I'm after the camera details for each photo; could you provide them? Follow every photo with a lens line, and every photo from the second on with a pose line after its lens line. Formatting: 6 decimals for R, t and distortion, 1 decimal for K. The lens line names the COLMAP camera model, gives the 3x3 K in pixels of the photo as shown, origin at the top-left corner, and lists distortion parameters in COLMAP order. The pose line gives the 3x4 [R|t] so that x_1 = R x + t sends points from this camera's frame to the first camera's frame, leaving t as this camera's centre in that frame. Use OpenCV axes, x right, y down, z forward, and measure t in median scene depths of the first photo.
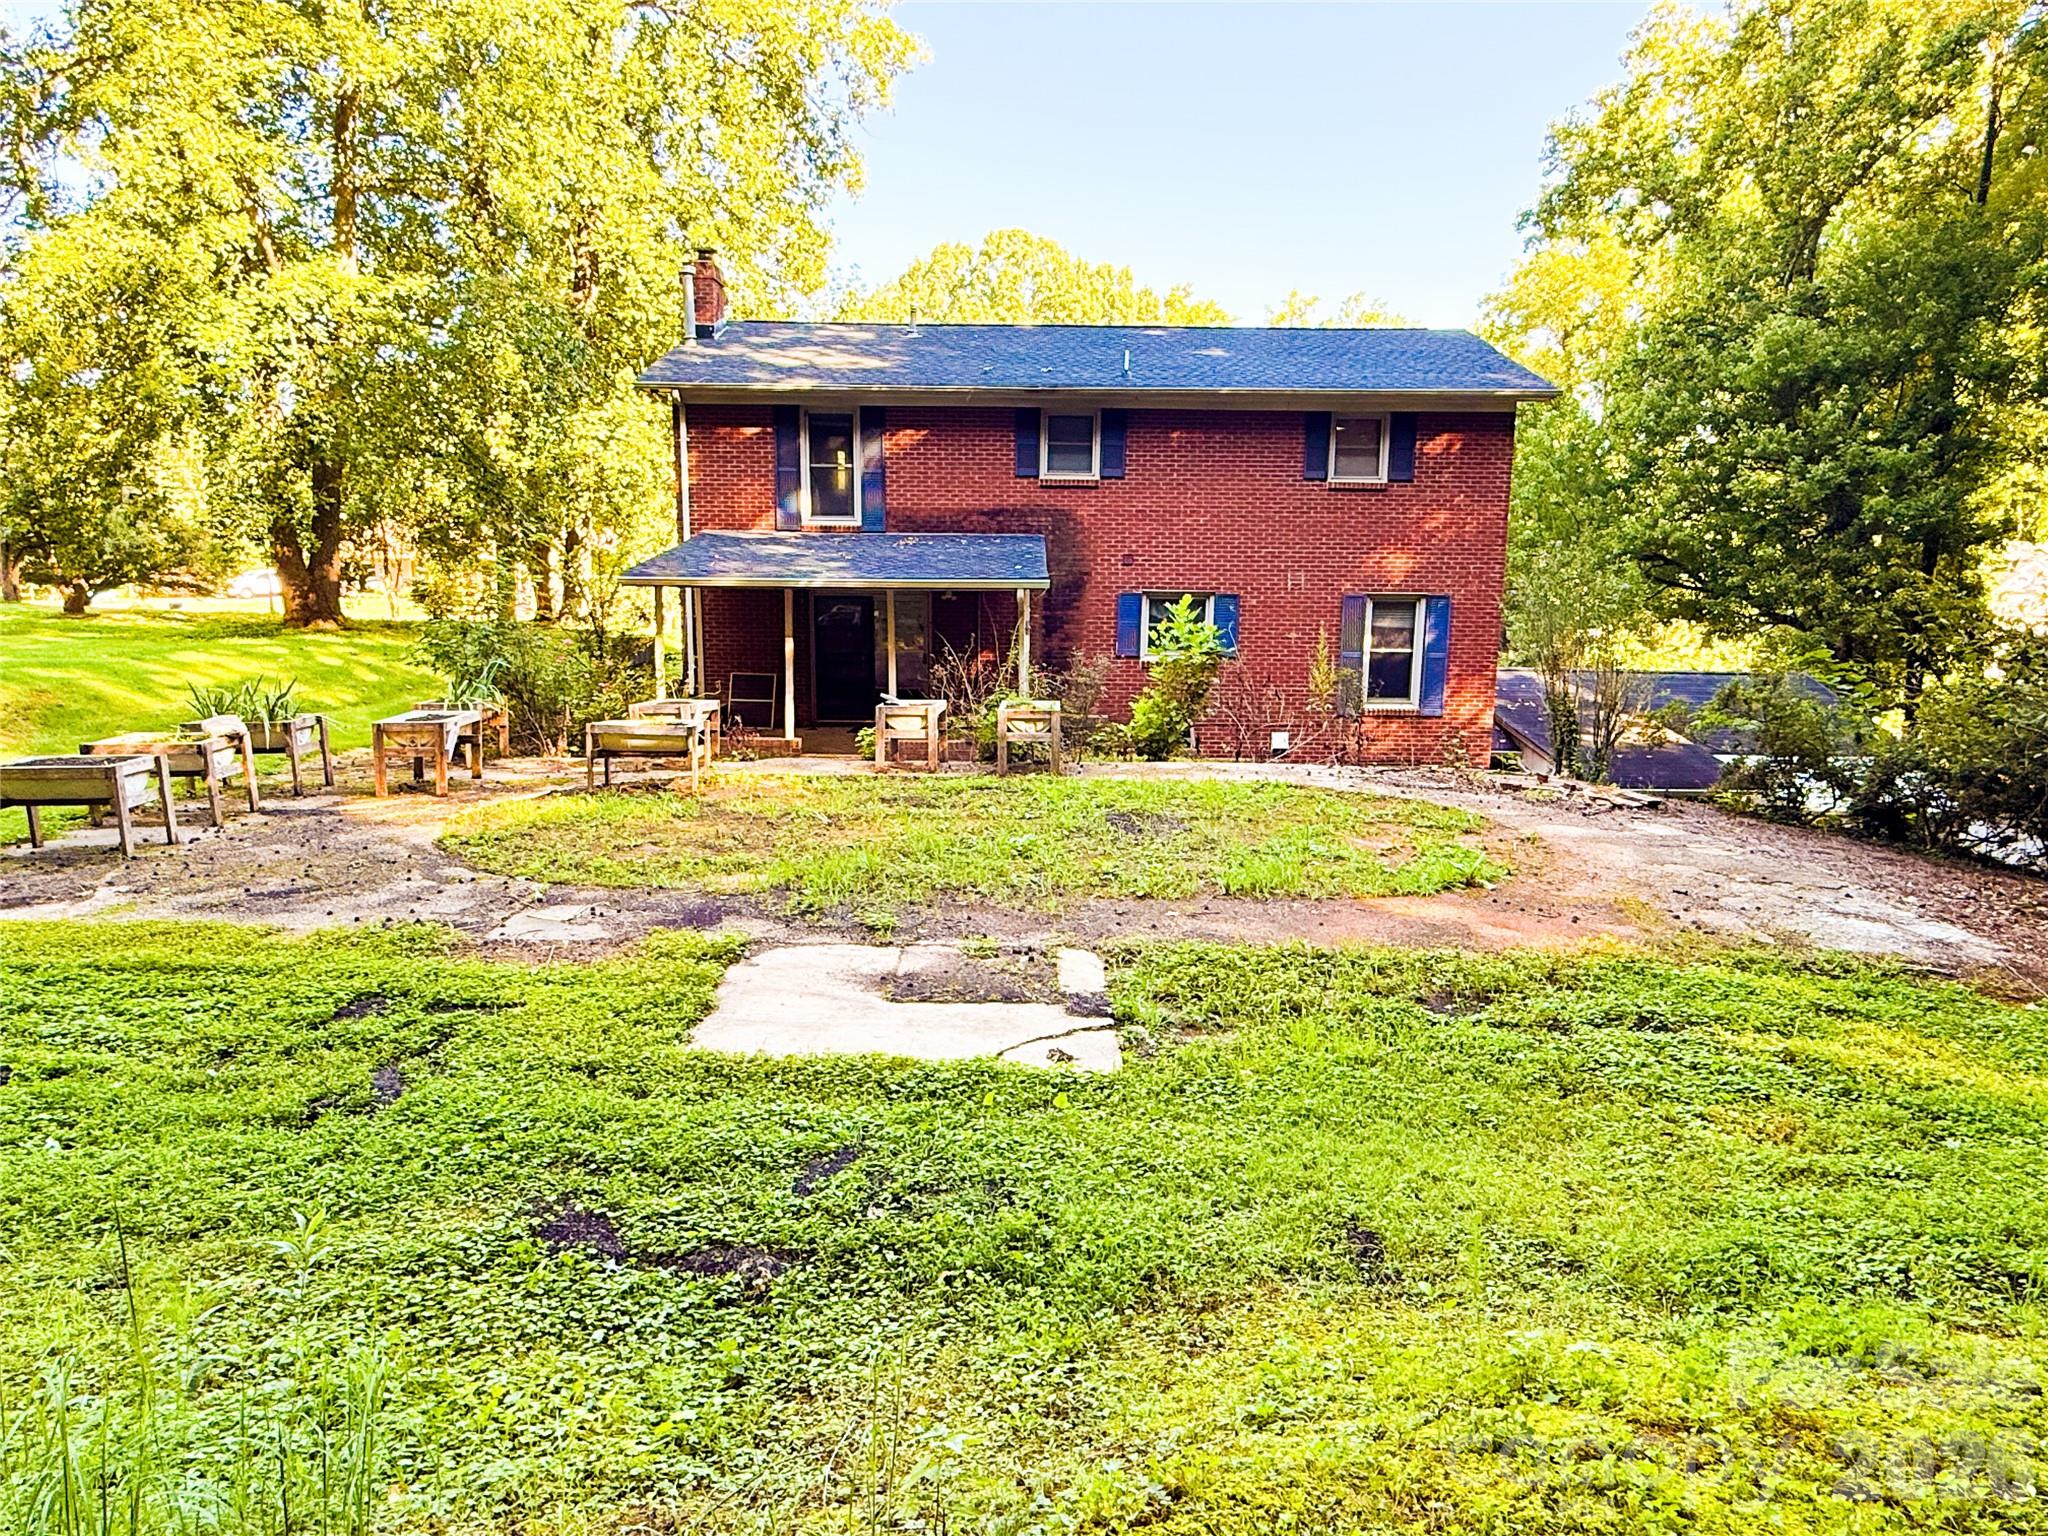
lens RADIAL K [[1277.3, 0, 1024.0], [0, 1277.3, 768.0], [0, 0, 1]] dist [0.000276, 0.000147]
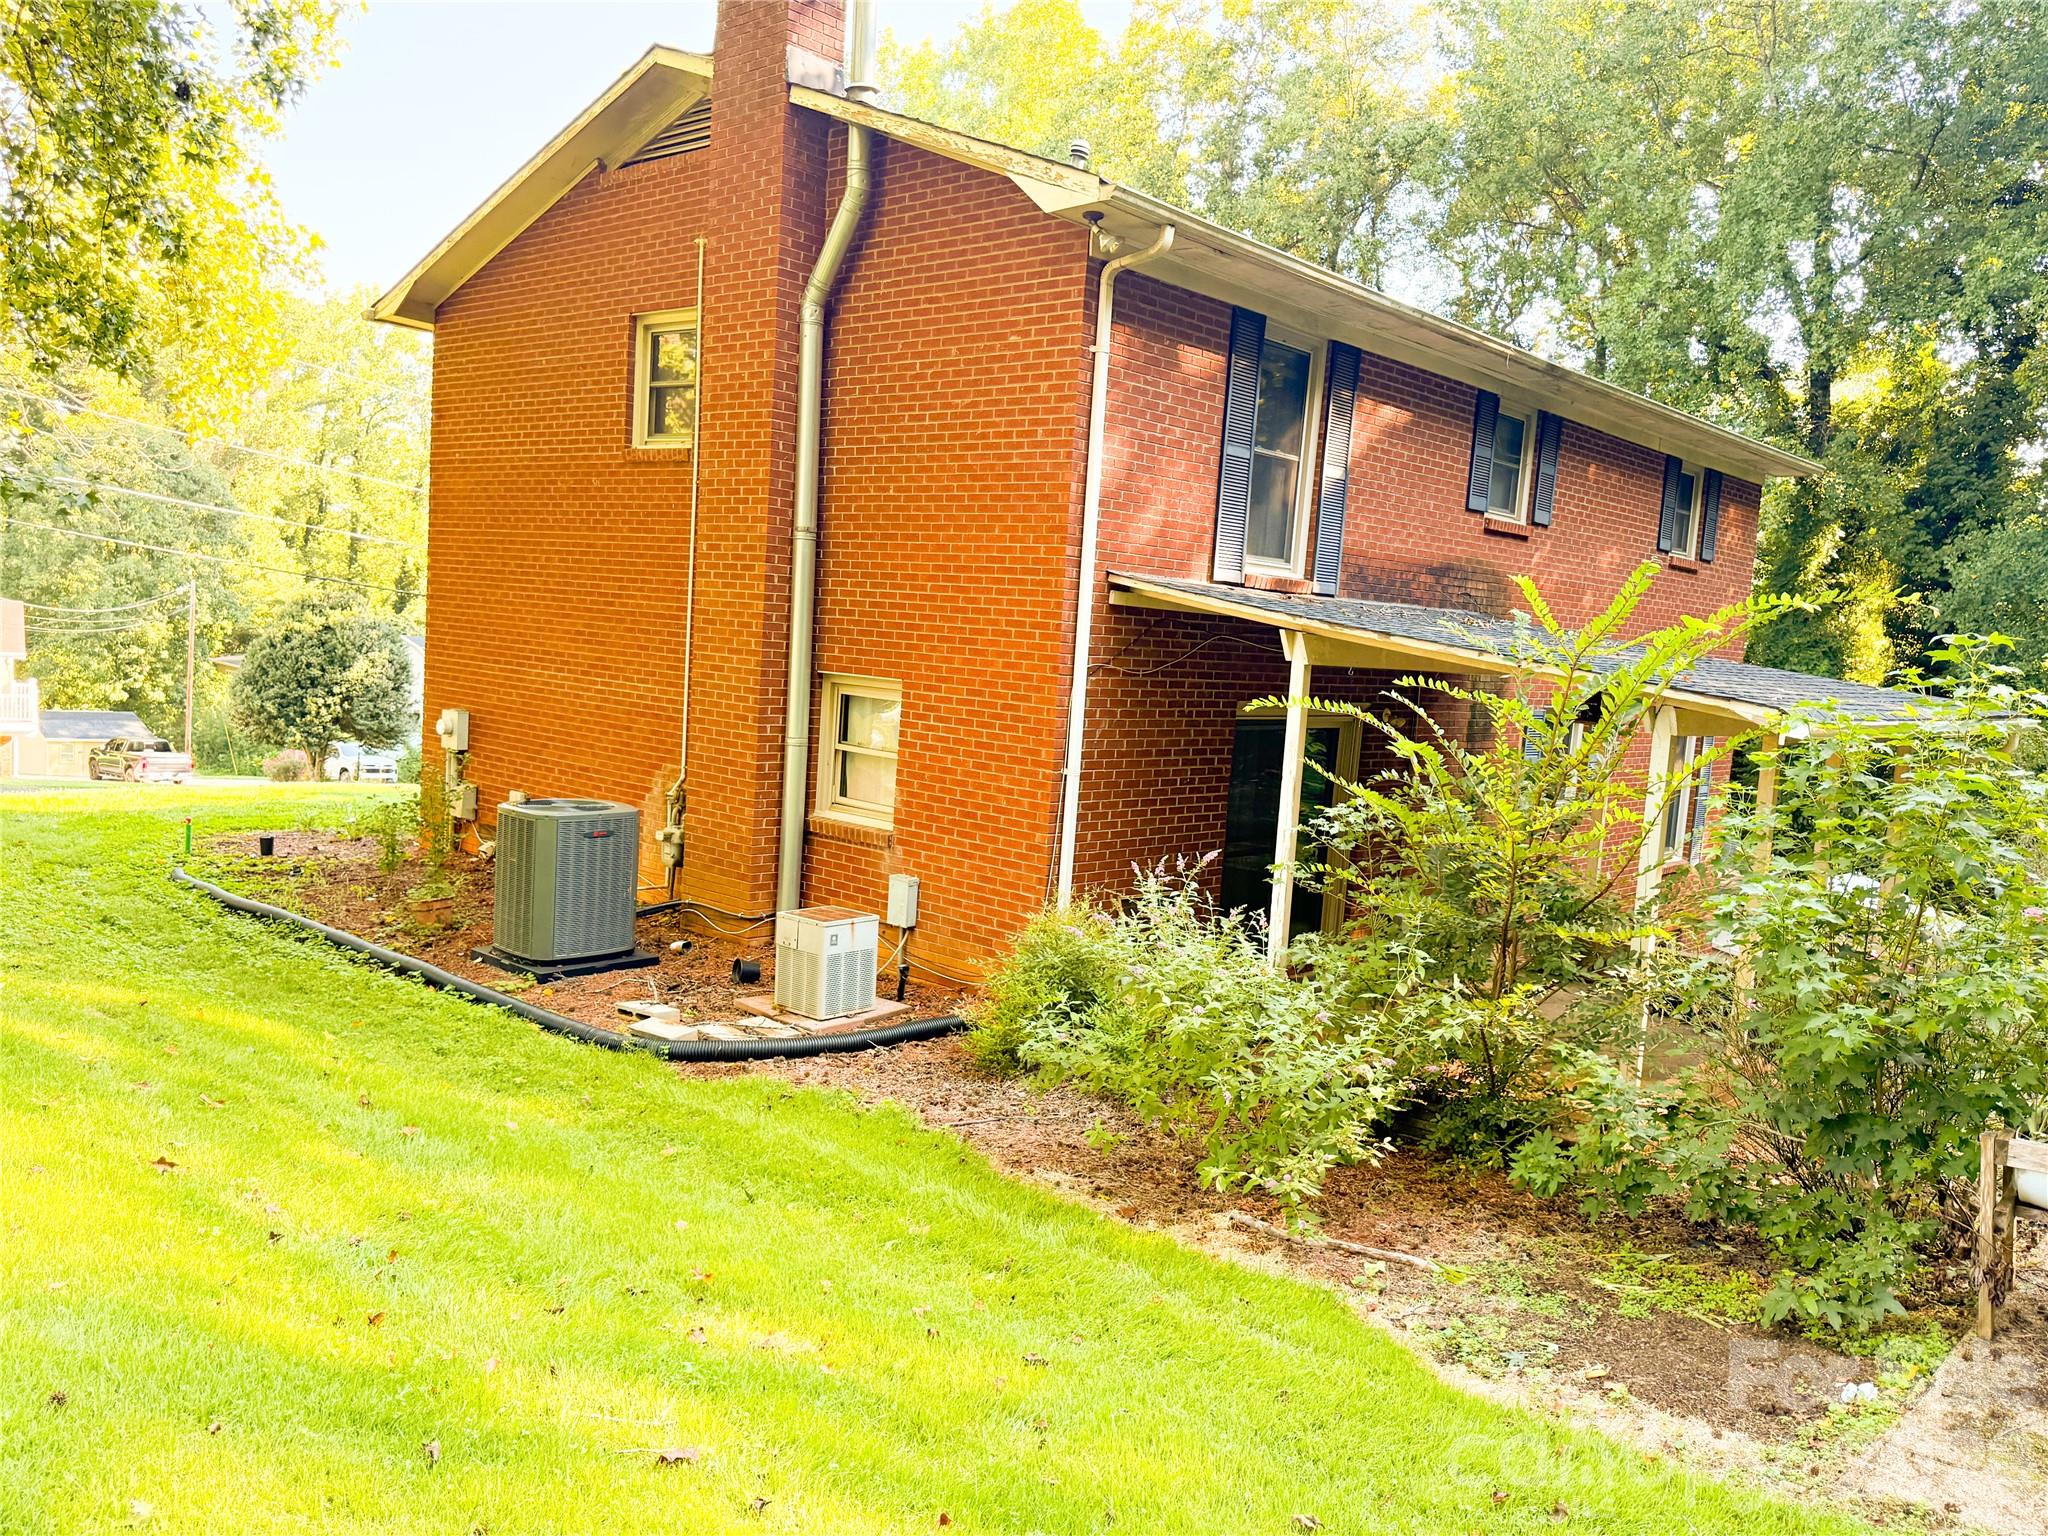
lens RADIAL K [[1533.7, 0, 1024.0], [0, 1533.7, 768.0], [0, 0, 1]] dist [0.101895, 0.000195]
pose [[0.659610, -0.034182, 0.750830, -0.660880], [0.070127, 0.997406, -0.016200, -0.116171], [-0.748329, 0.063339, 0.660297, 0.699722]]
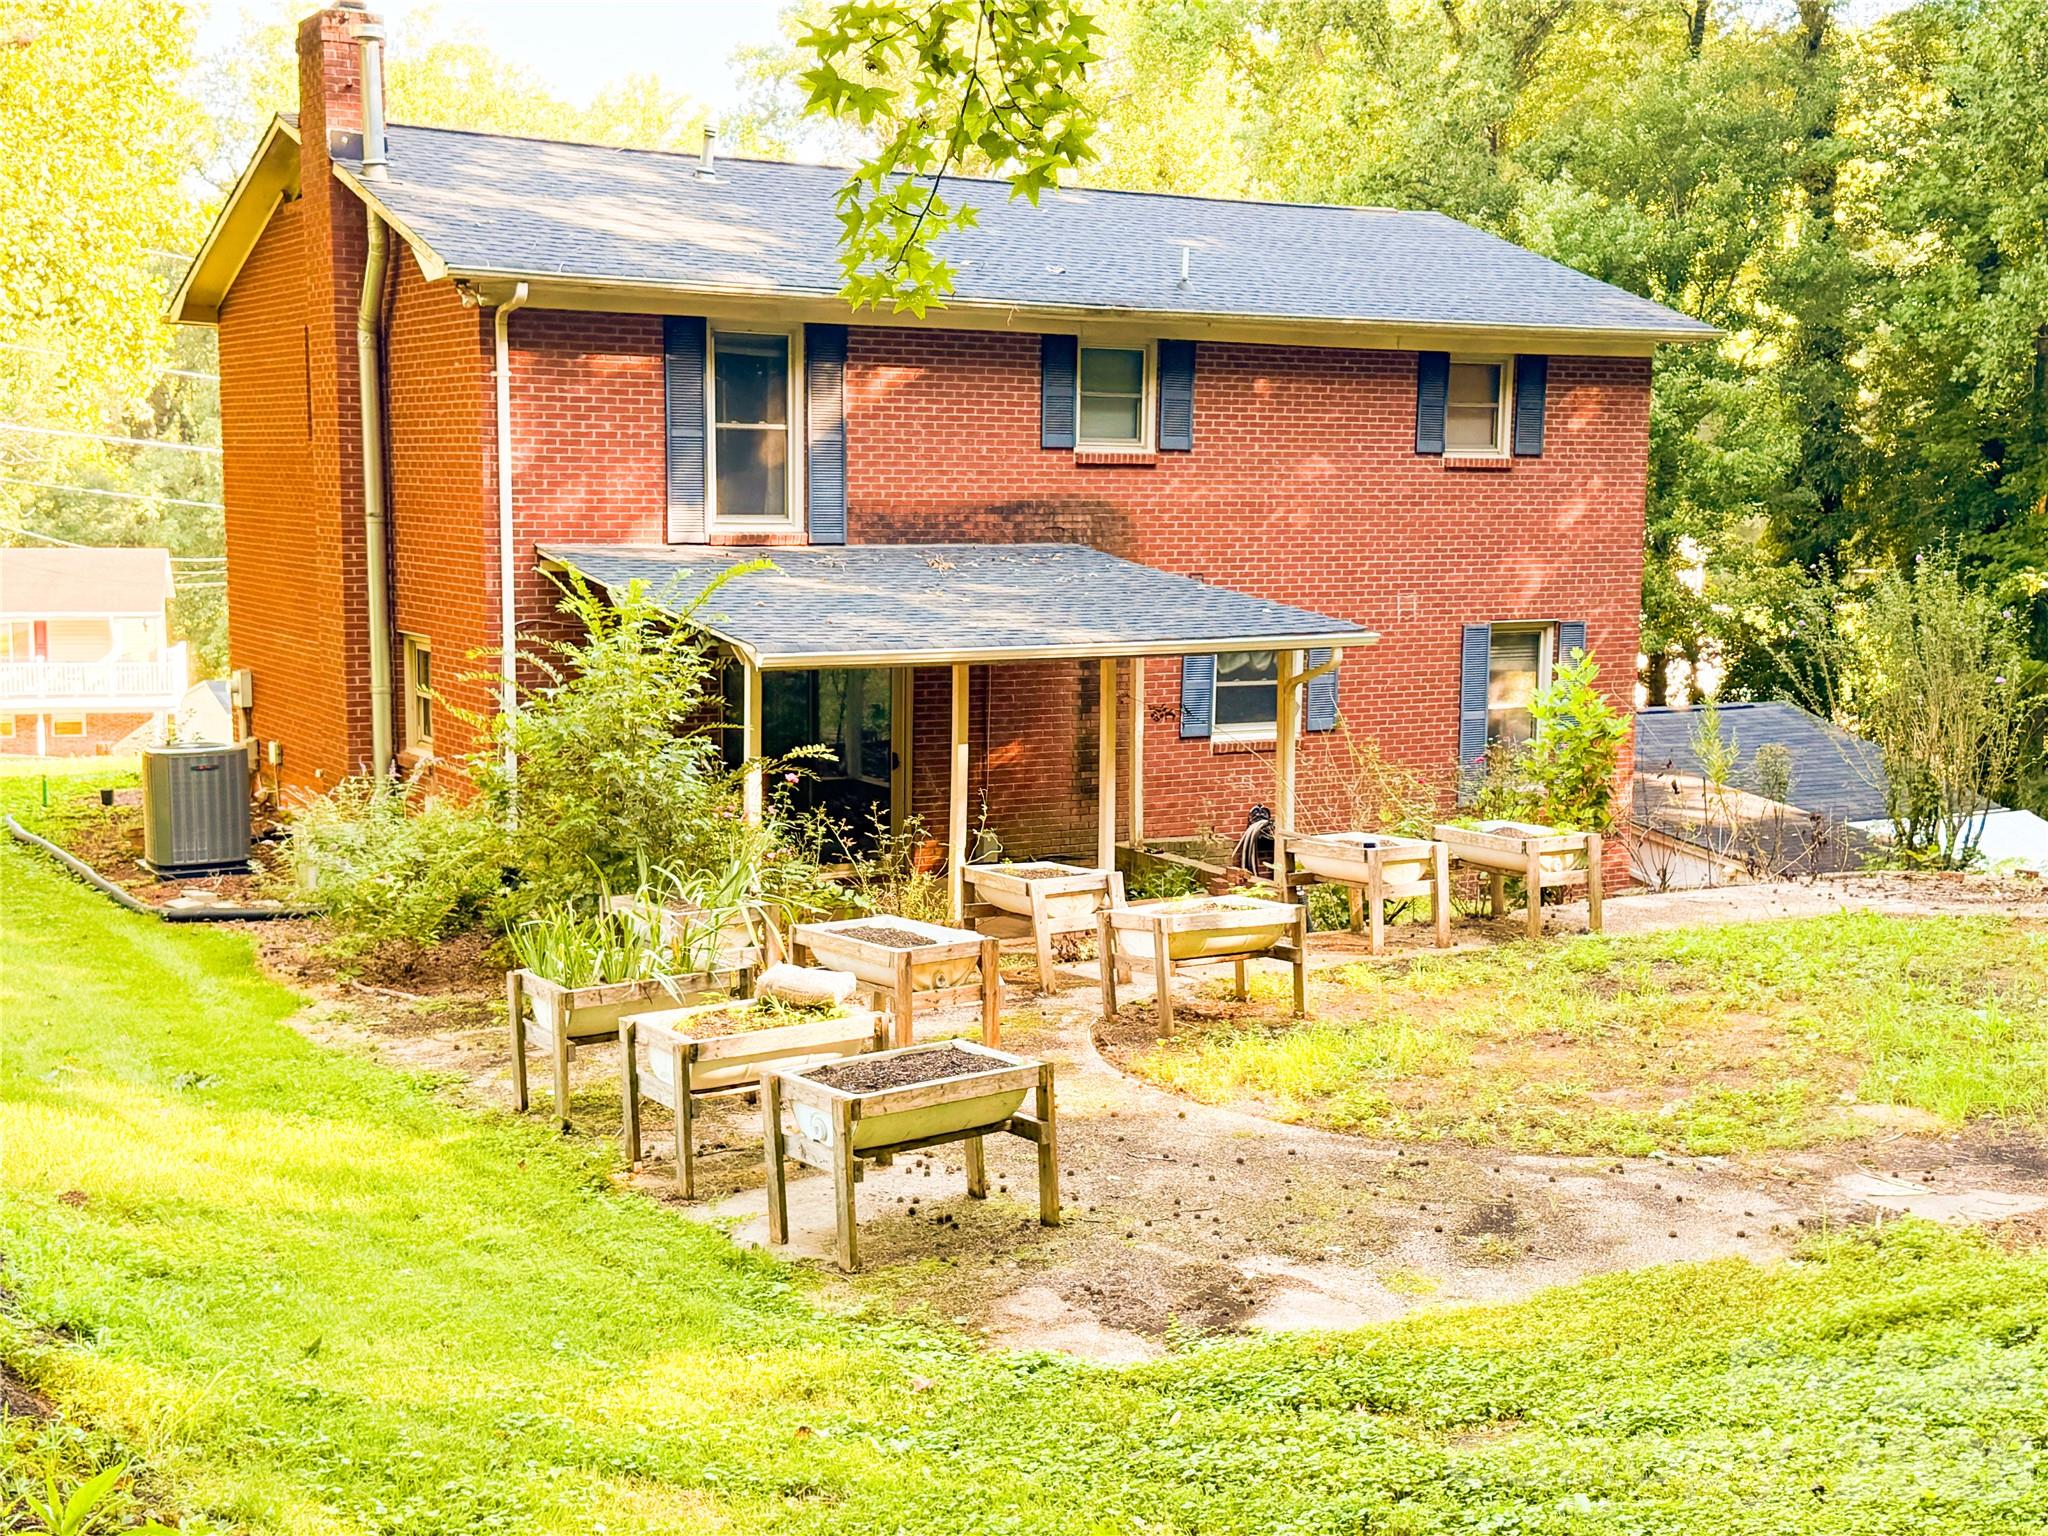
lens RADIAL K [[2478.9, 0, 1024.0], [0, 2478.9, 768.0], [0, 0, 1]] dist [0.143925, 0.009673]
pose [[0.846109, -0.063312, 0.529237, -0.637476], [0.090109, 0.995619, -0.024956, -0.051603], [-0.525338, 0.068805, 0.848107, 0.032035]]
